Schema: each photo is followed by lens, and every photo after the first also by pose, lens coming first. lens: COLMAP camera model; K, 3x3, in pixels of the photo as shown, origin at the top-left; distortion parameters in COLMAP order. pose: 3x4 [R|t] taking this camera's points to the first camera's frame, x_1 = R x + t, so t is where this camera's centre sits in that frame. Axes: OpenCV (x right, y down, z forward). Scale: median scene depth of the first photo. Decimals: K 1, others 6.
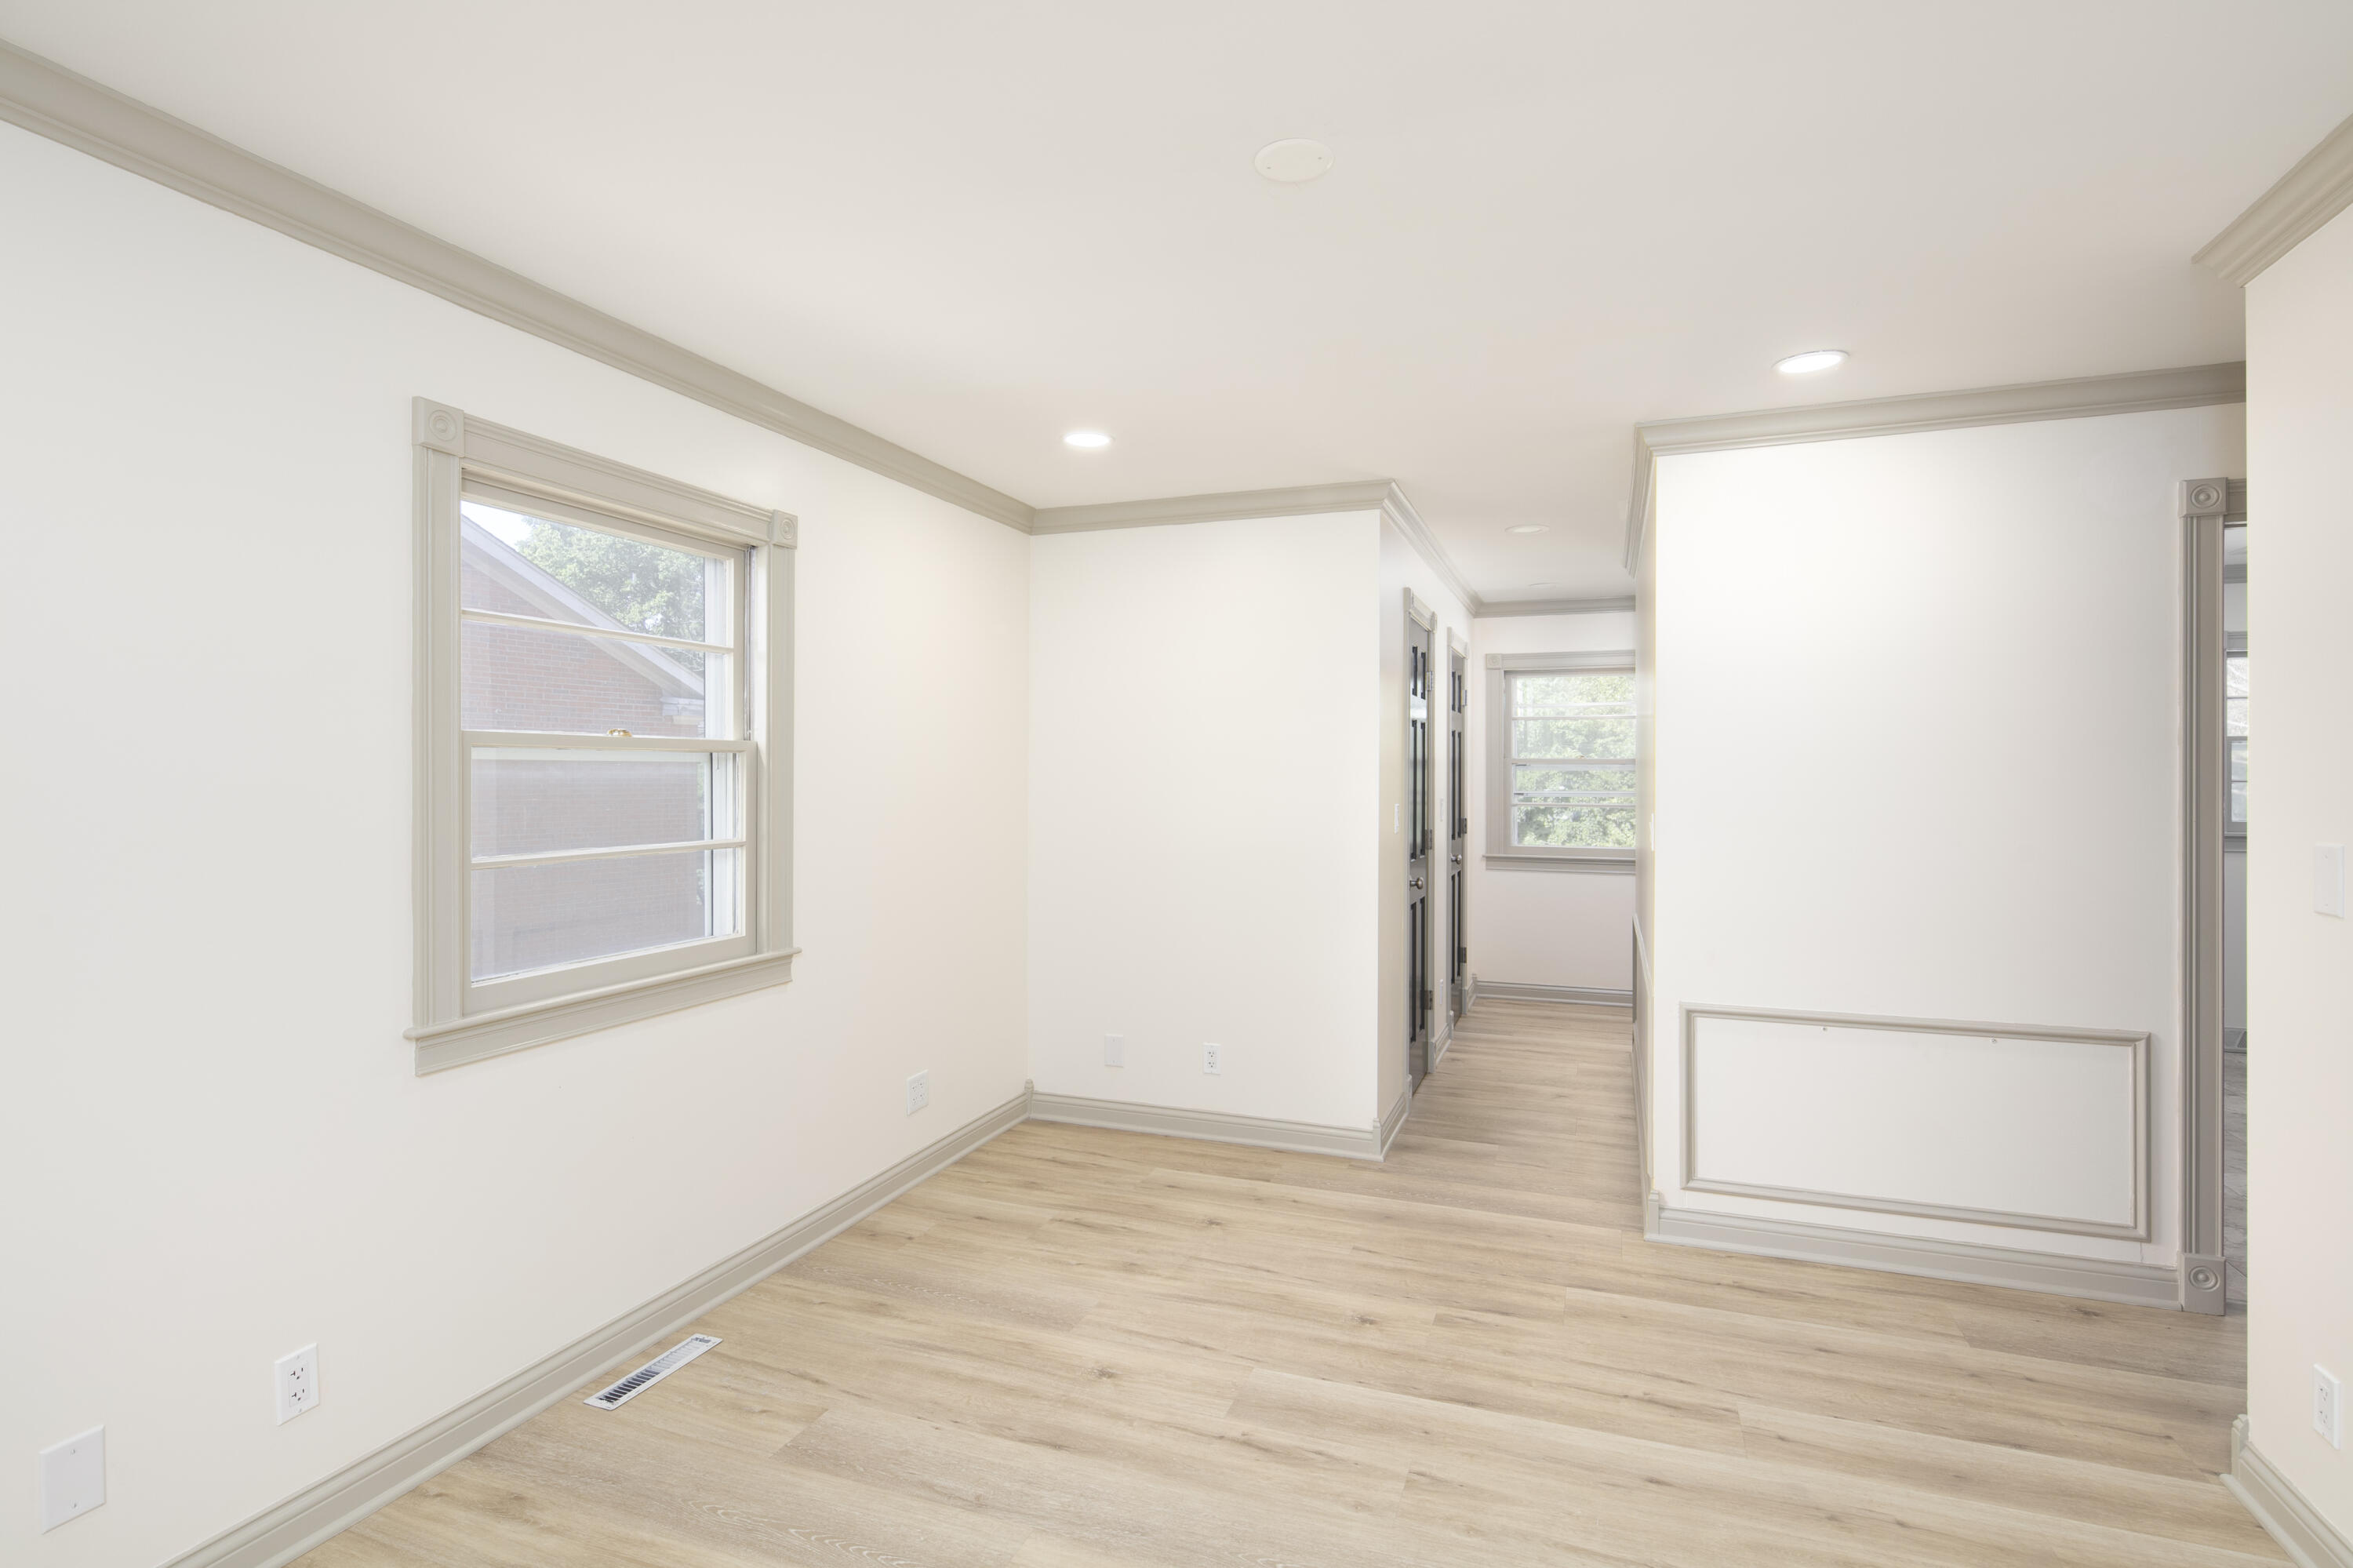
lens RADIAL K [[1155.0, 0, 1176.5], [0, 1155.0, 784.0], [0, 0, 1]] dist [-0.003235, -0.000997]
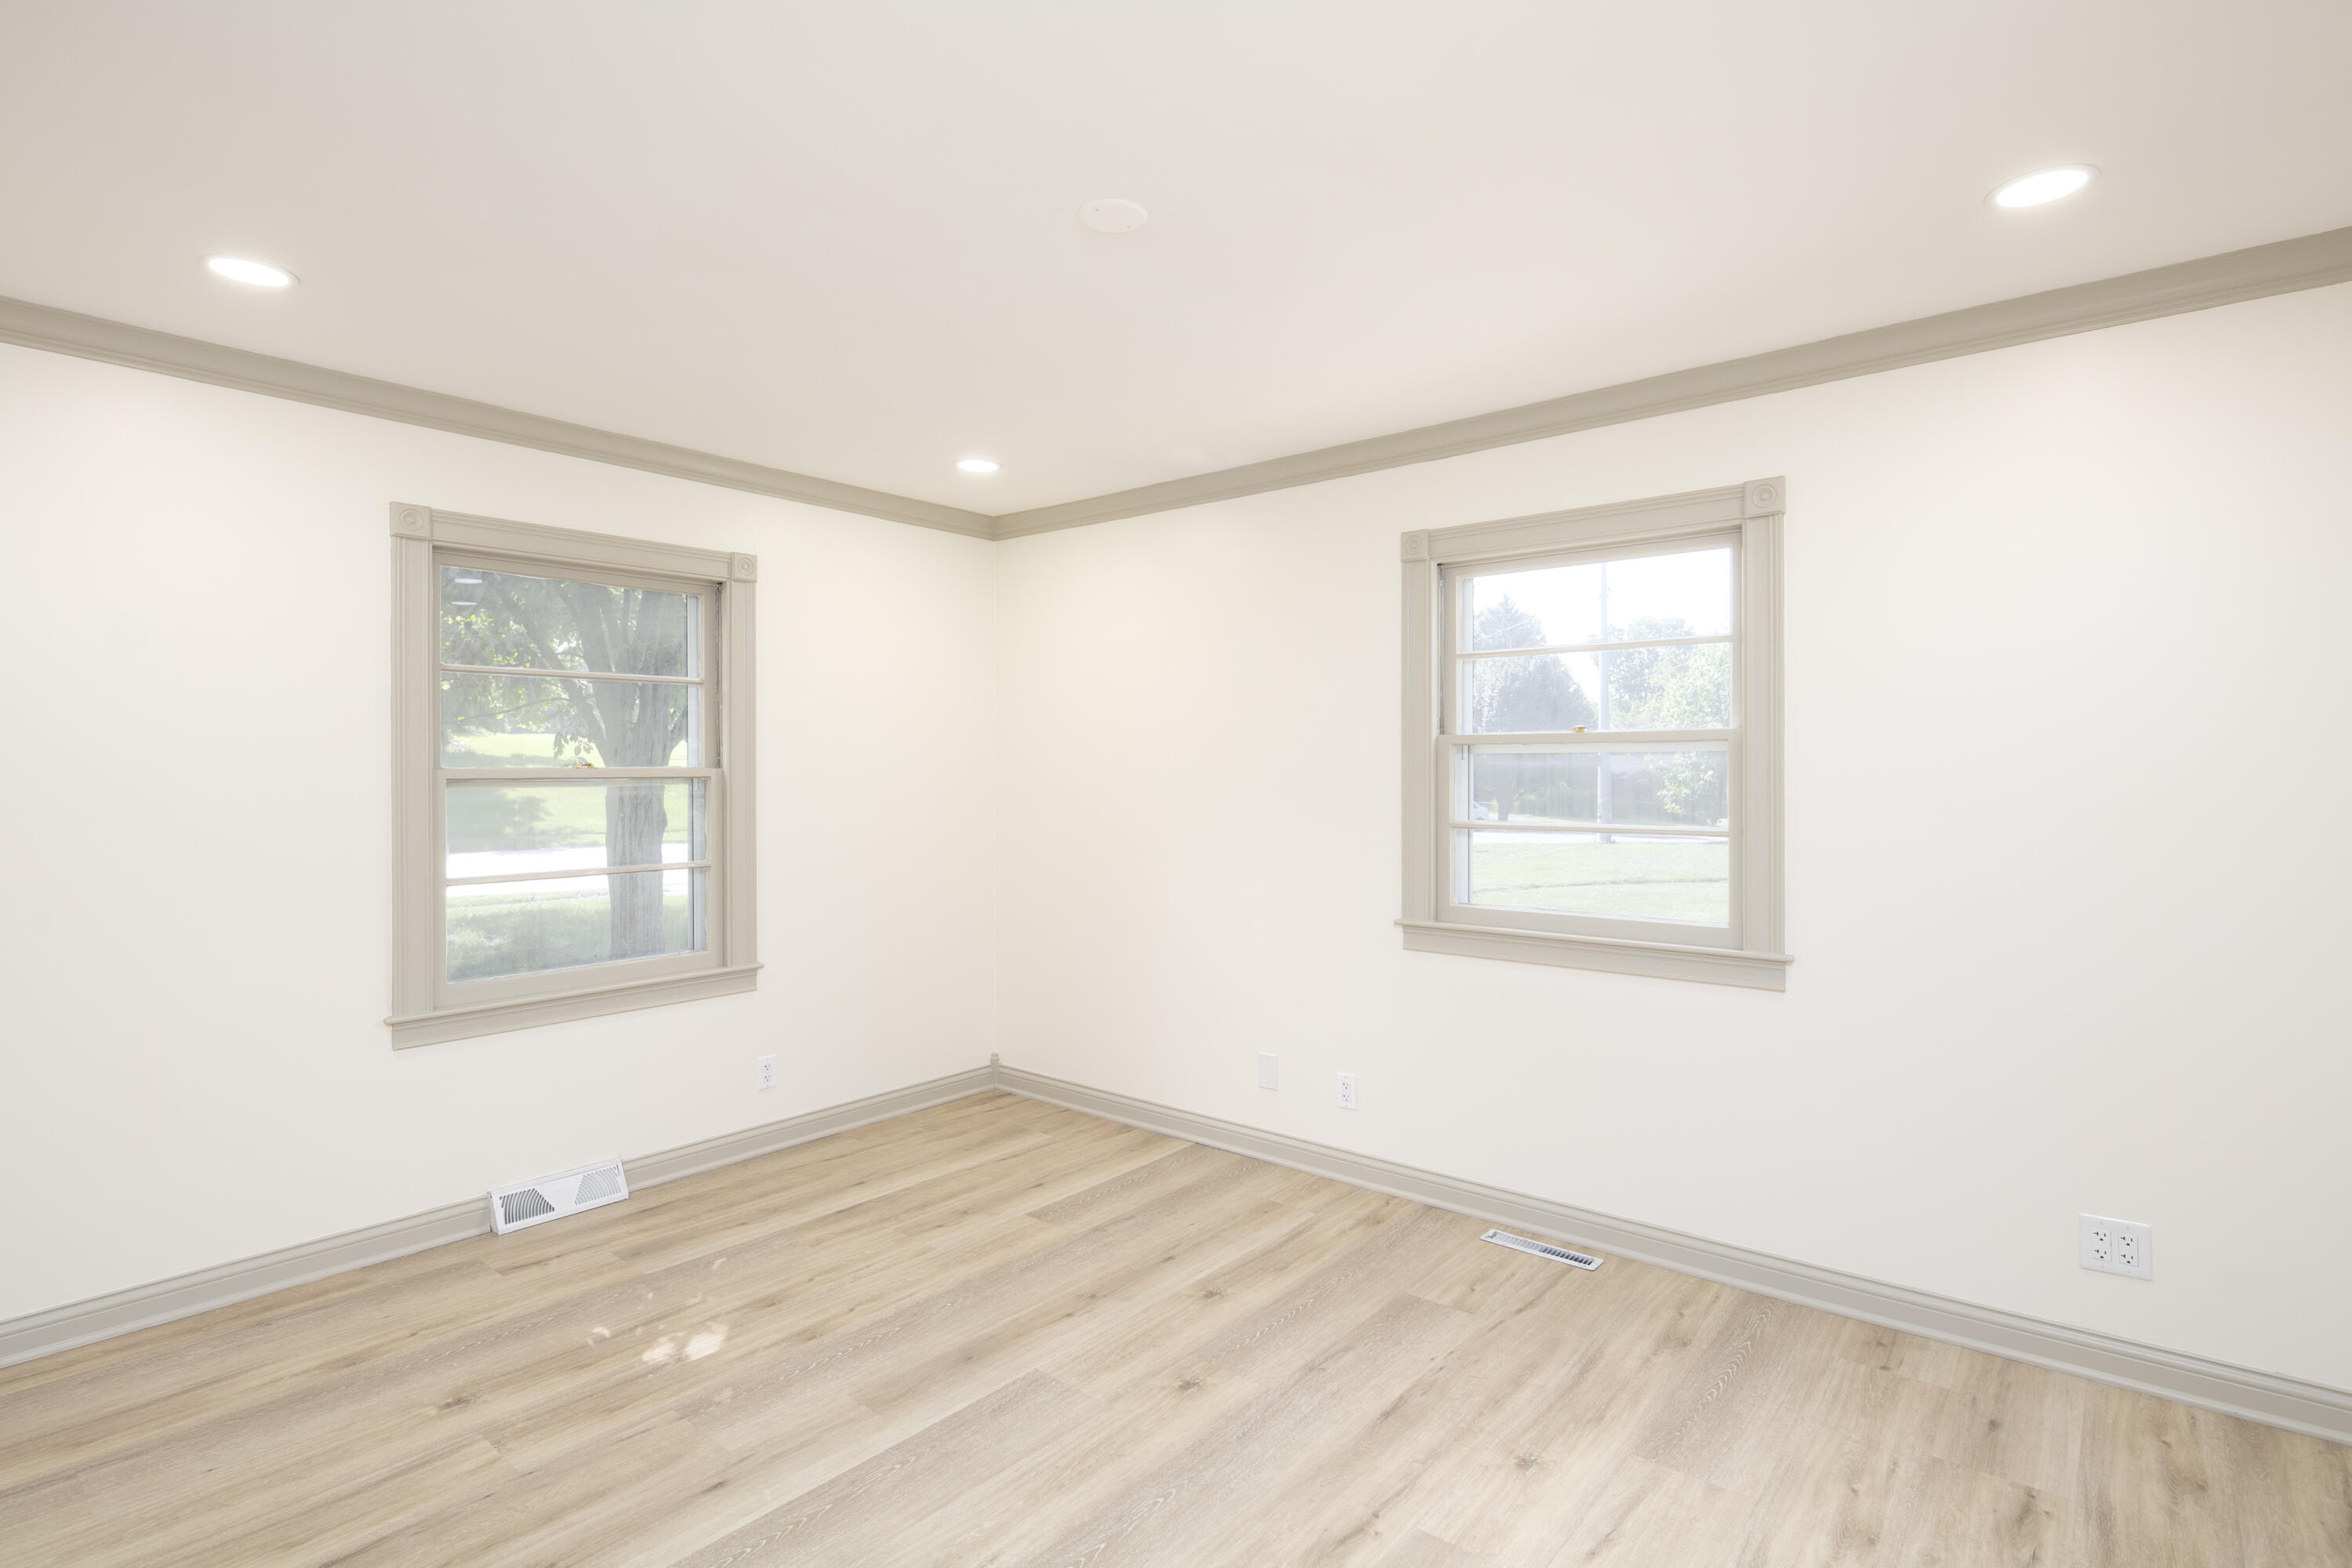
lens RADIAL K [[1154.5, 0, 1176.0], [0, 1154.5, 784.0], [0, 0, 1]] dist [-0.003235, -0.000997]
pose [[-0.343999, 0.007407, -0.938941, 0.801030], [-0.008712, 0.999901, 0.011079, 0.003606], [0.938930, 0.011992, -0.343900, 1.018262]]
